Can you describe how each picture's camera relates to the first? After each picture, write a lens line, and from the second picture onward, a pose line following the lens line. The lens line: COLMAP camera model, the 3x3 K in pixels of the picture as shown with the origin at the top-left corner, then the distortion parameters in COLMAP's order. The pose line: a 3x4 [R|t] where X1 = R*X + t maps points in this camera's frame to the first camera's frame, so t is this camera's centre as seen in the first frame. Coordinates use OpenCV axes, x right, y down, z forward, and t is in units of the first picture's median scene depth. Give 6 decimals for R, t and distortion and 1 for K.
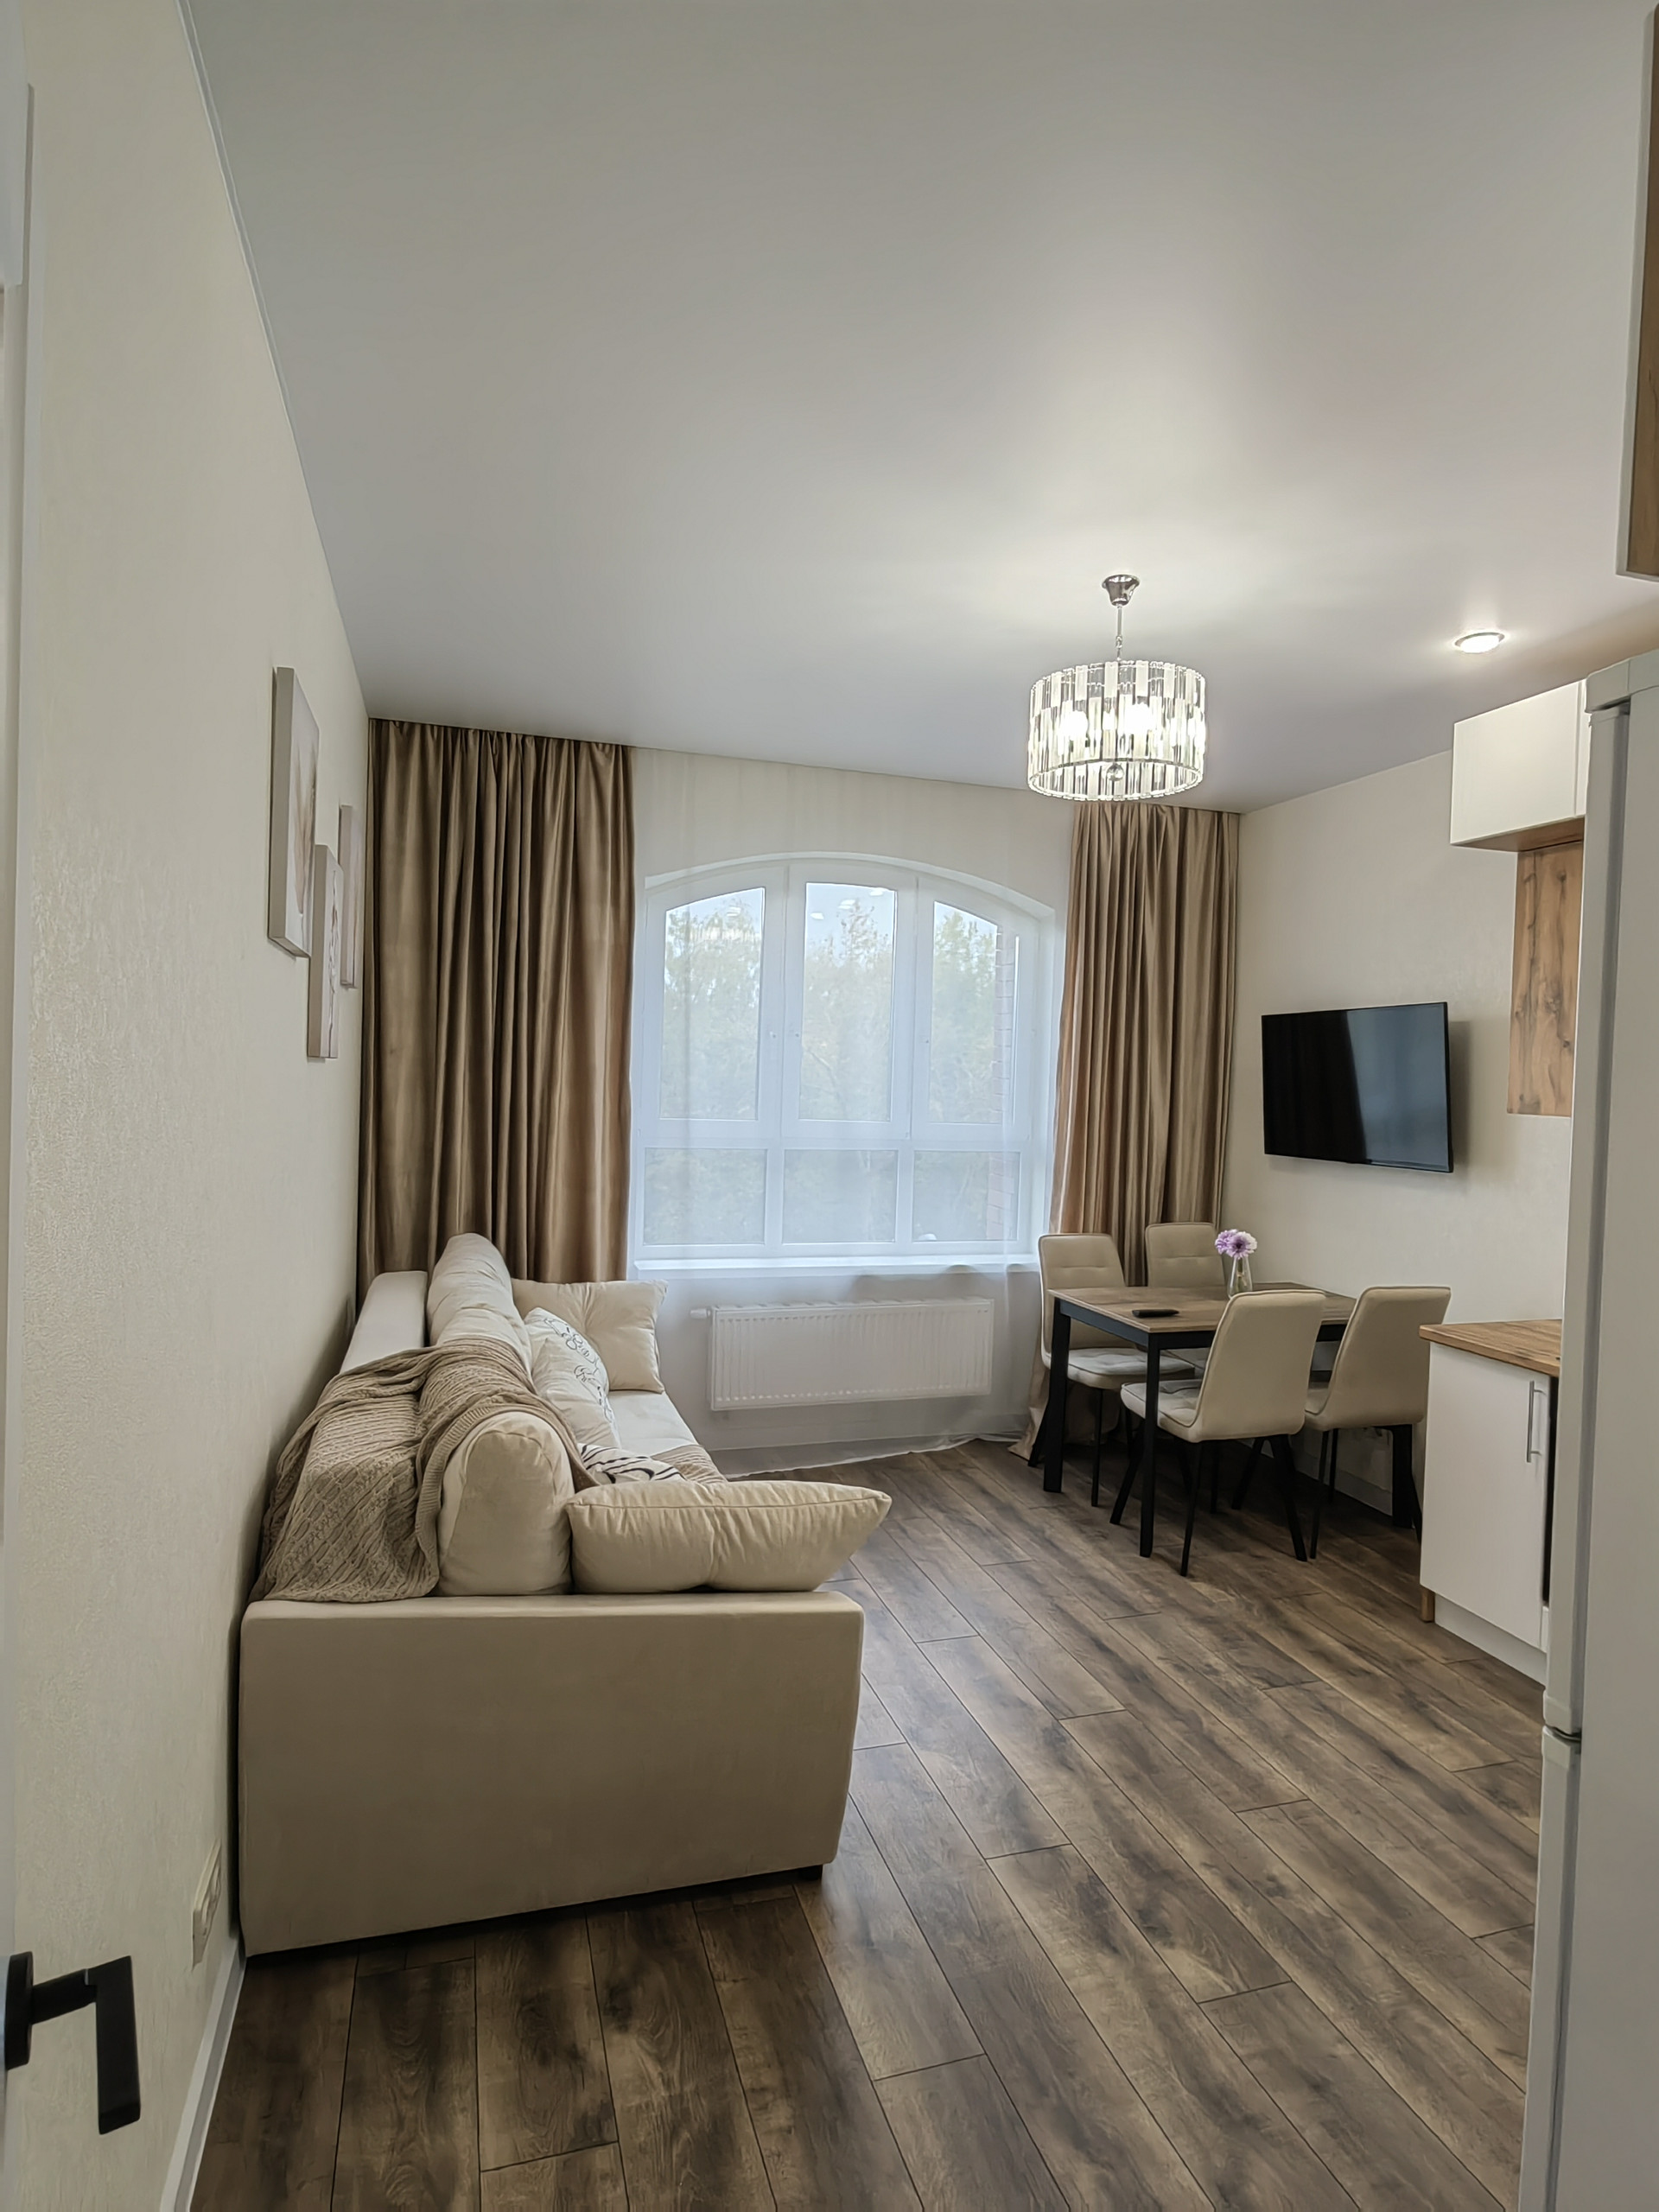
lens RADIAL K [[1178.2, 0, 831.4], [0, 1178.2, 1107.3], [0, 0, 1]] dist [-0.007988, -0.000028]
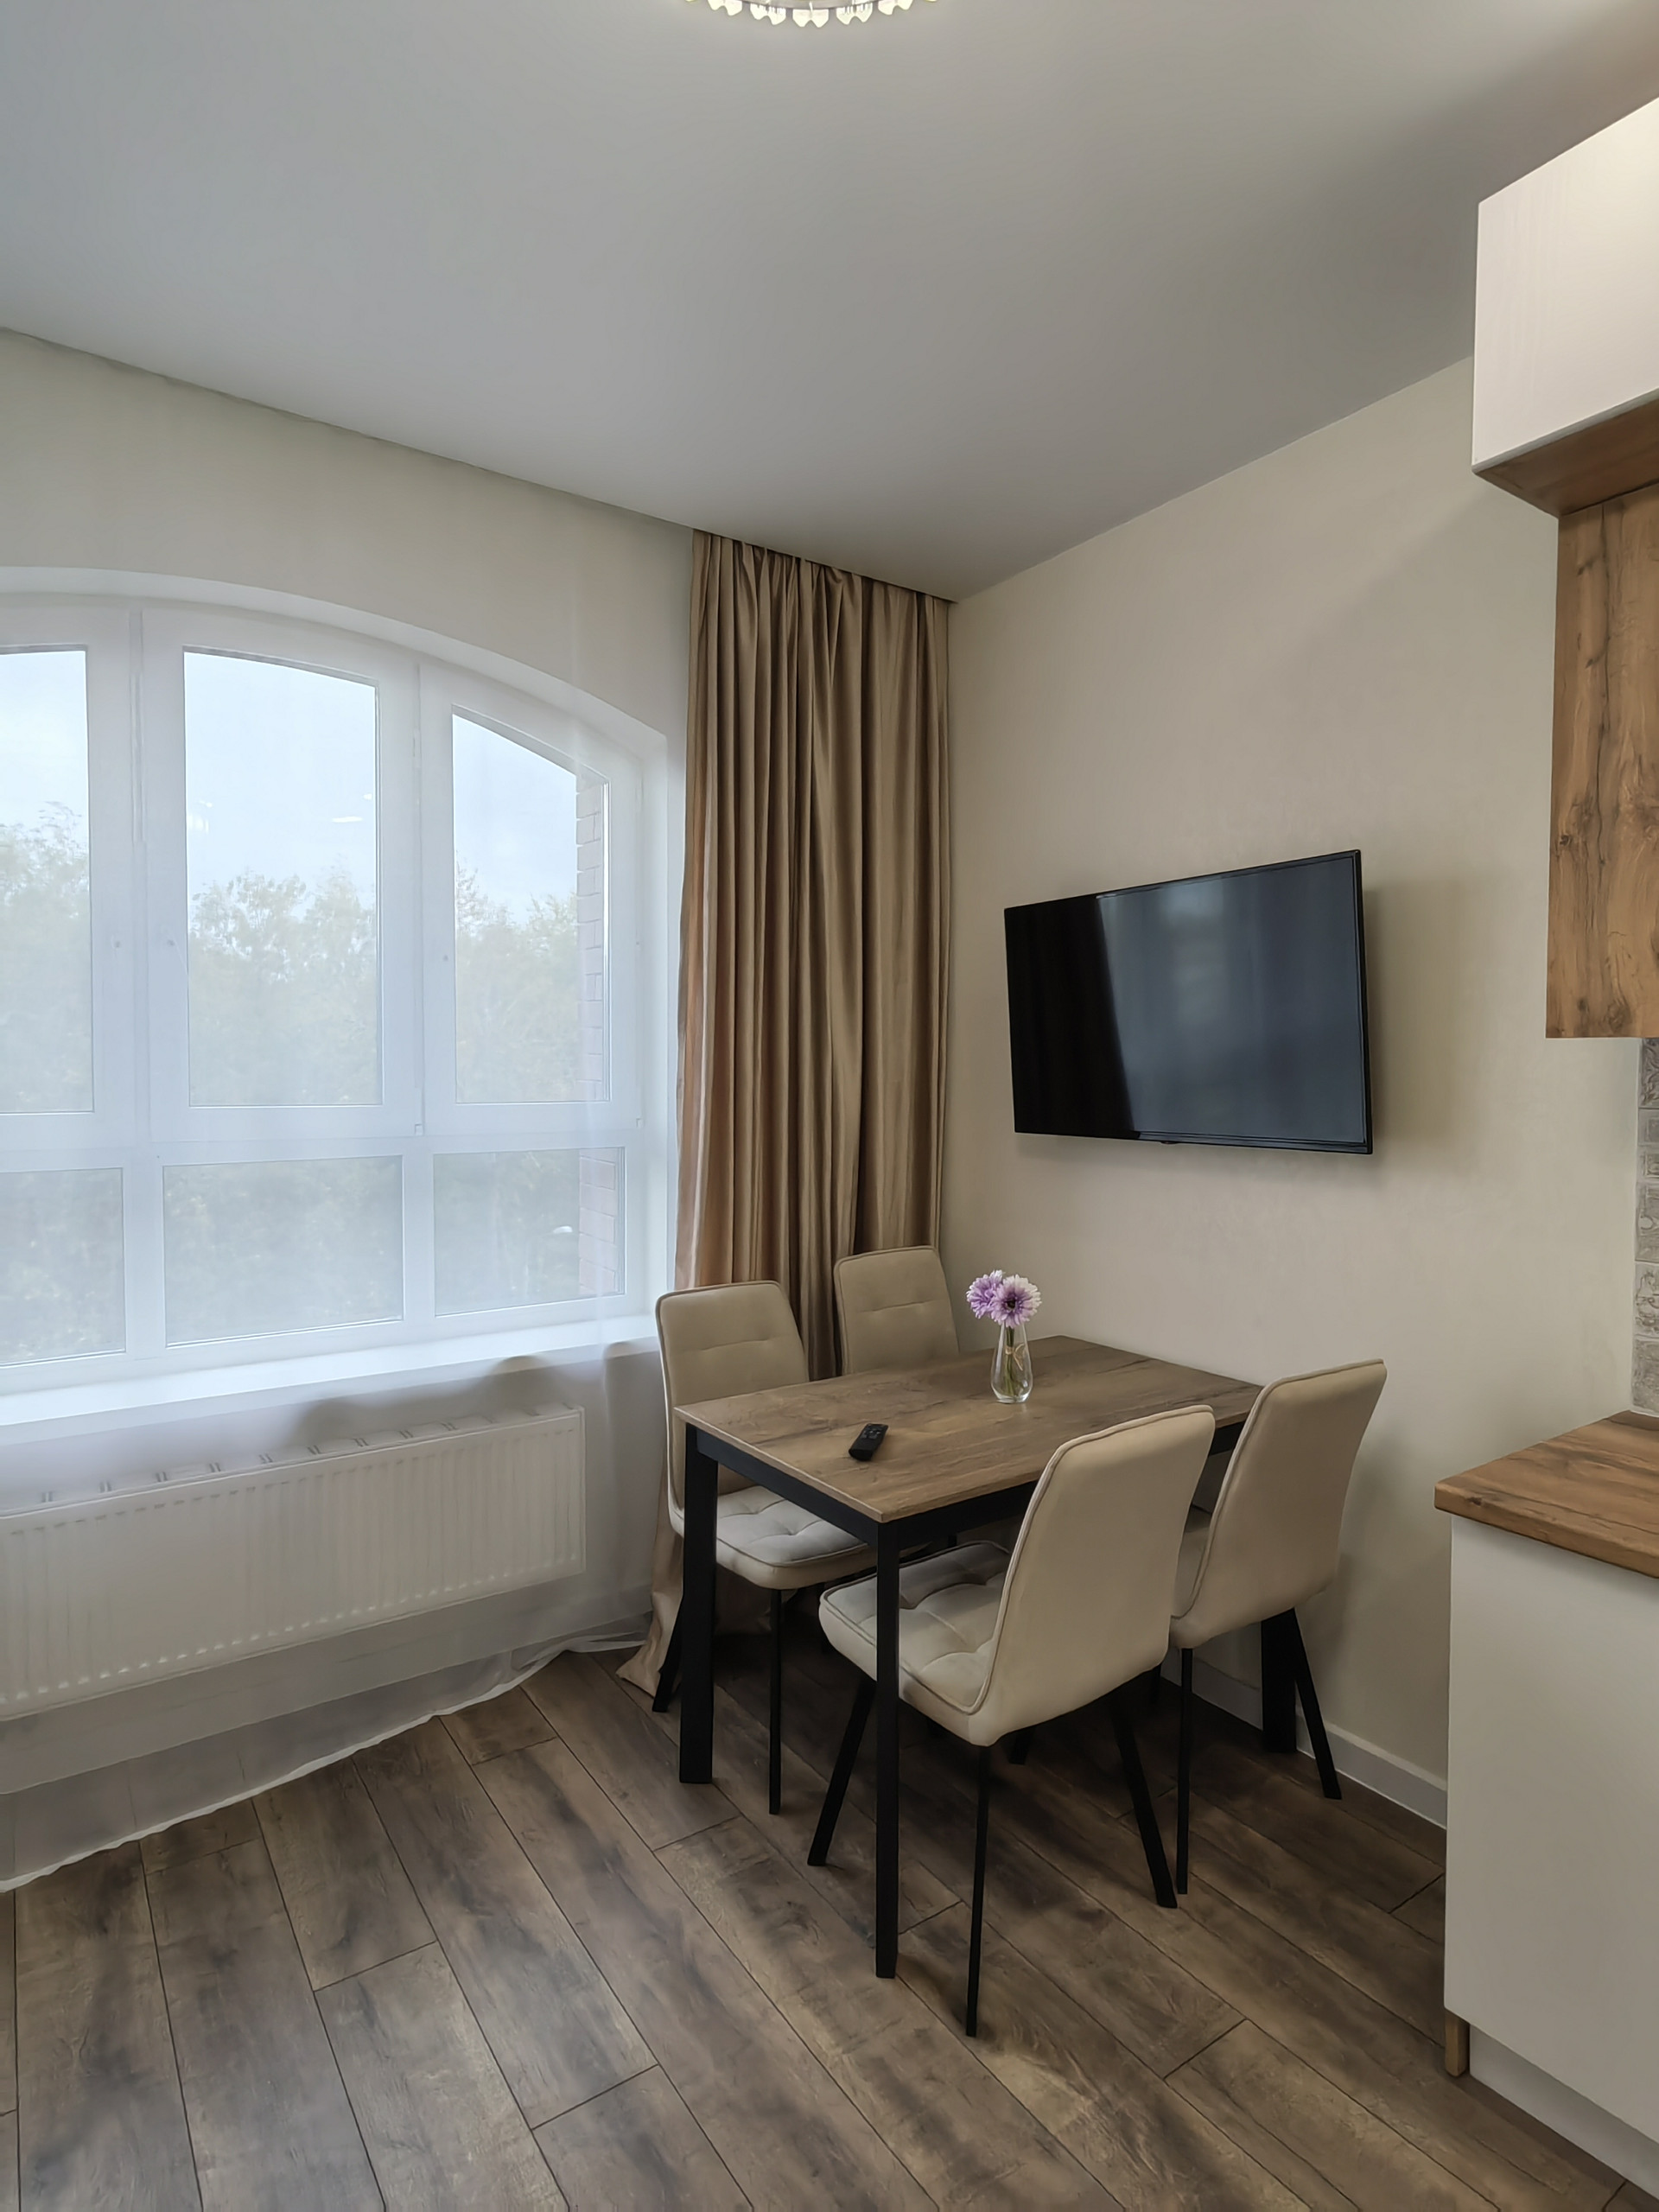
lens RADIAL K [[1178.2, 0, 831.7], [0, 1178.2, 1109.7], [0, 0, 1]] dist [-0.007988, -0.000028]
pose [[0.953893, -0.040803, 0.297359, 0.103330], [0.035516, 0.999101, 0.023164, 0.010863], [-0.298037, -0.011535, 0.954485, 0.491074]]
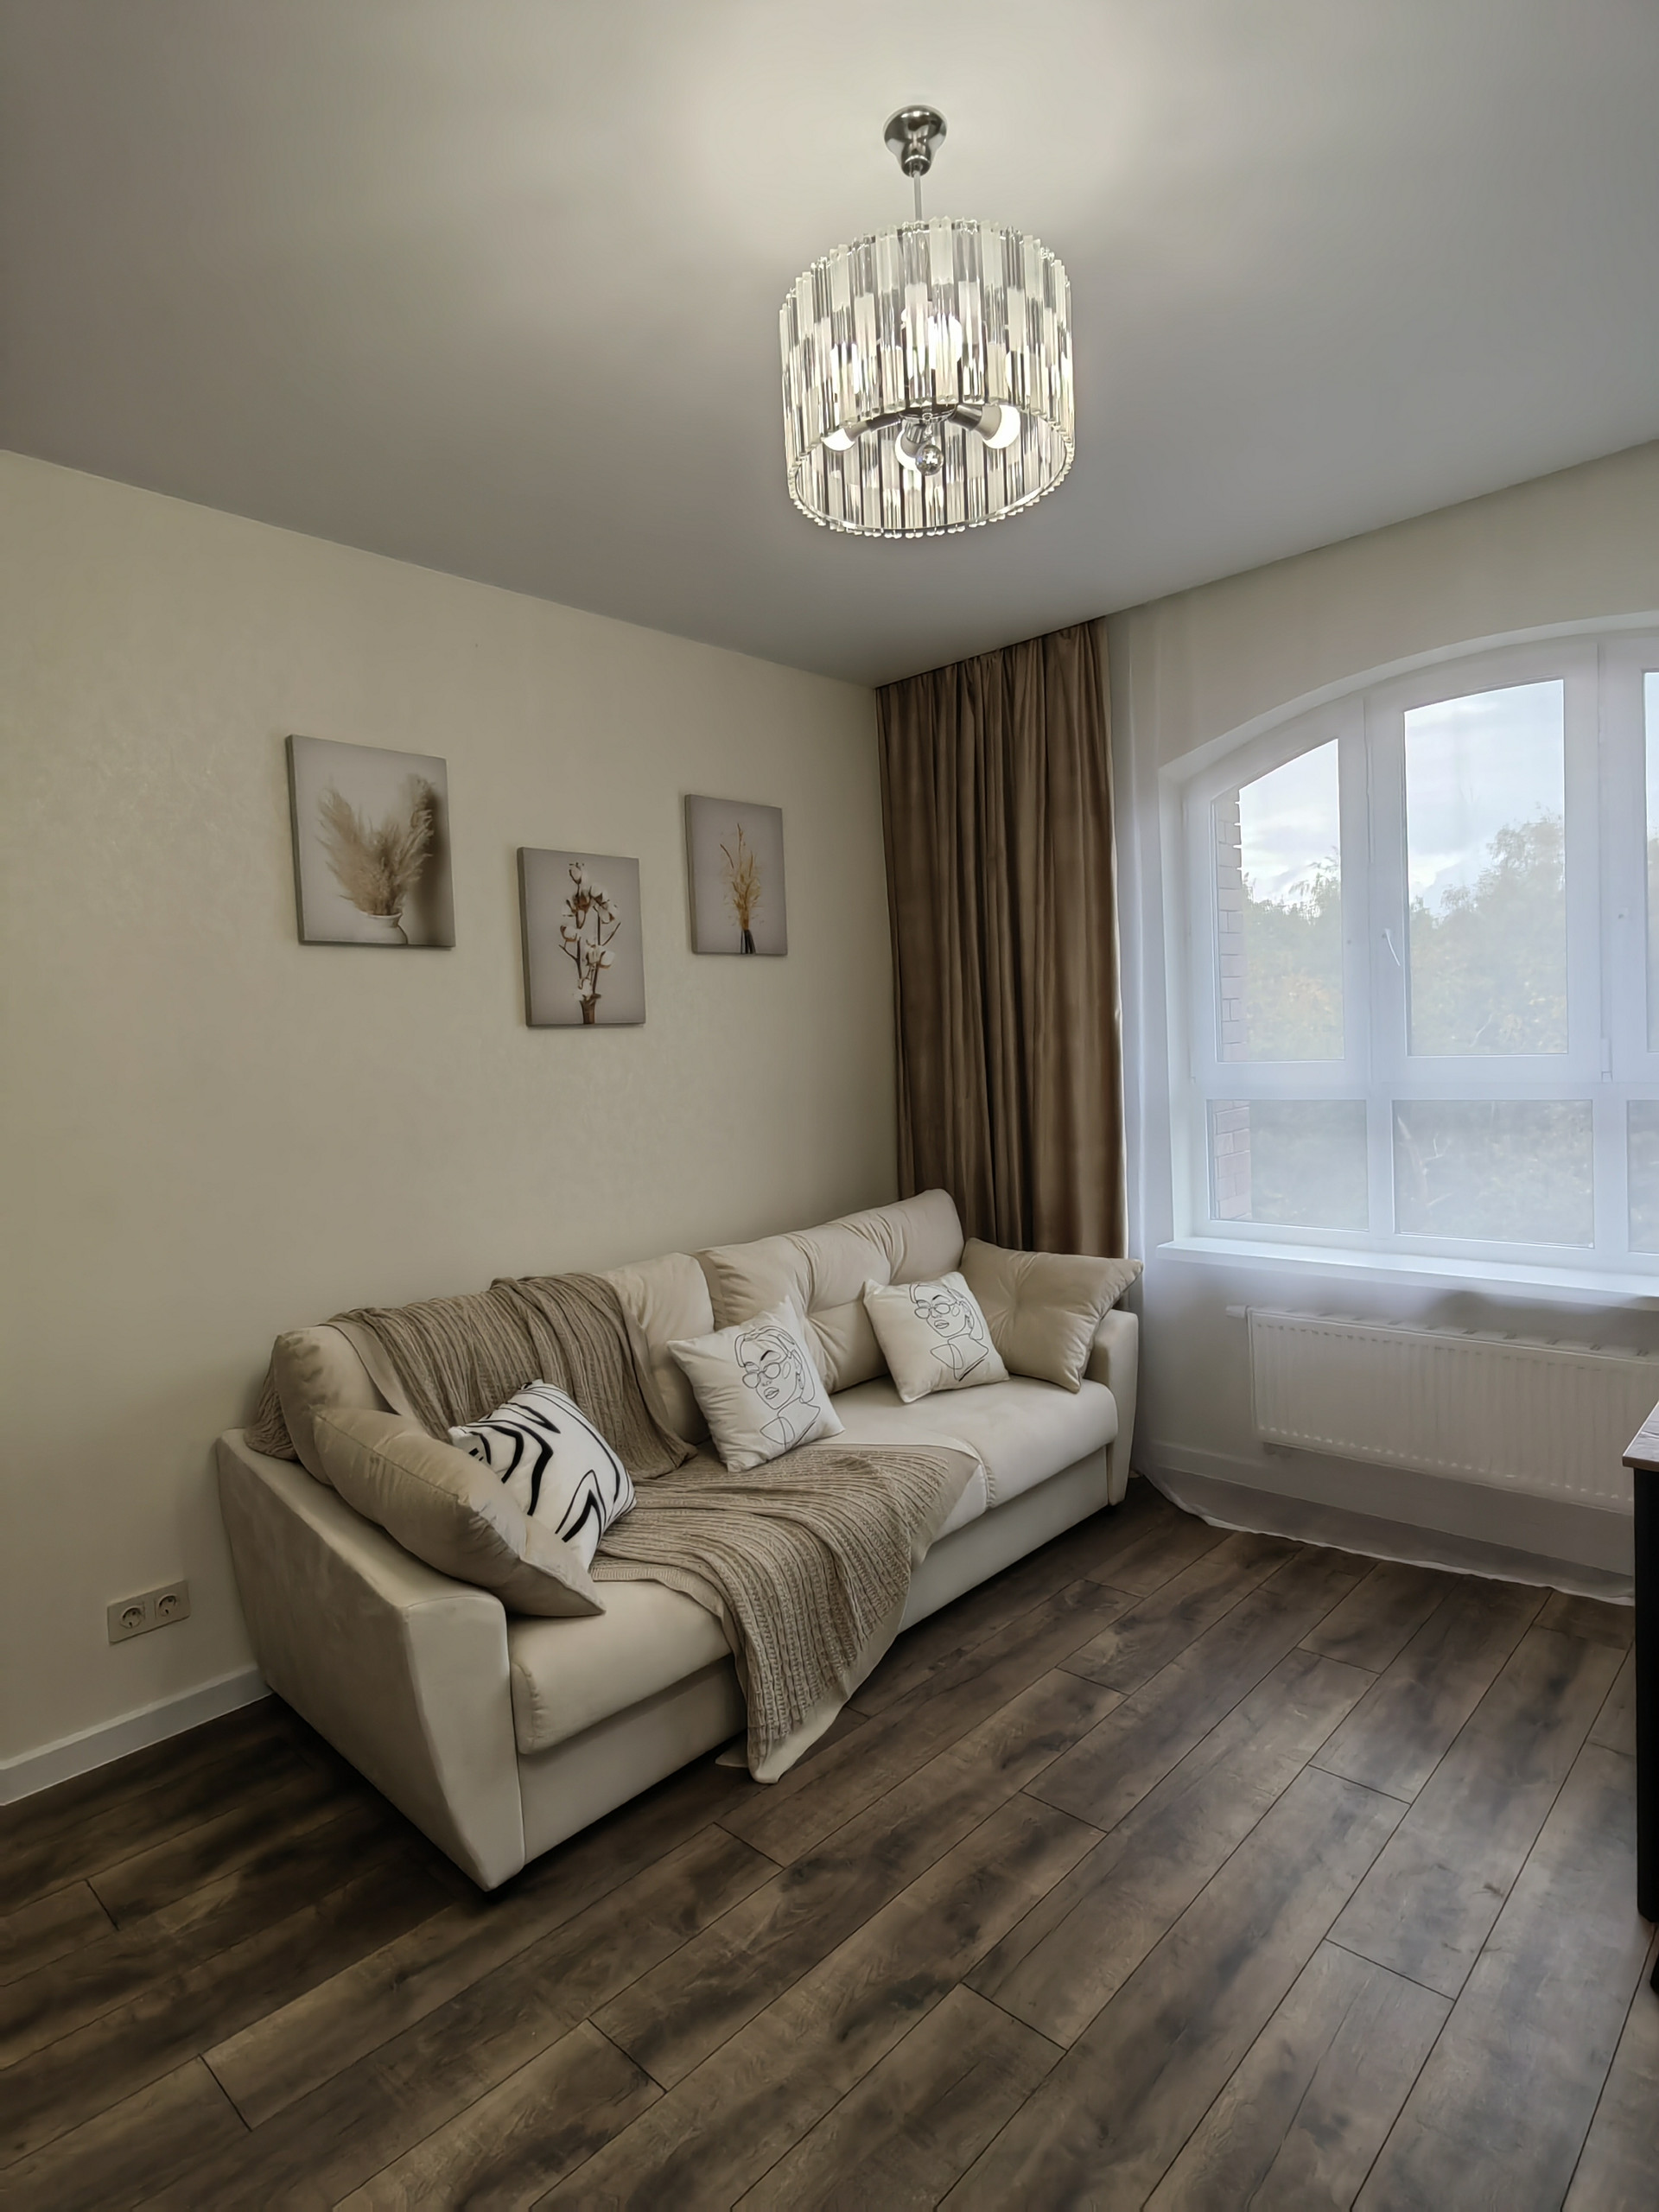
lens RADIAL K [[1178.2, 0, 811.4], [0, 1178.2, 1110.7], [0, 0, 1]] dist [-0.007988, -0.000028]
pose [[0.479962, -0.000001, -0.877289, 0.474969], [0.040596, 0.998929, 0.022209, 0.014624], [0.876350, -0.046273, 0.479448, 0.421543]]
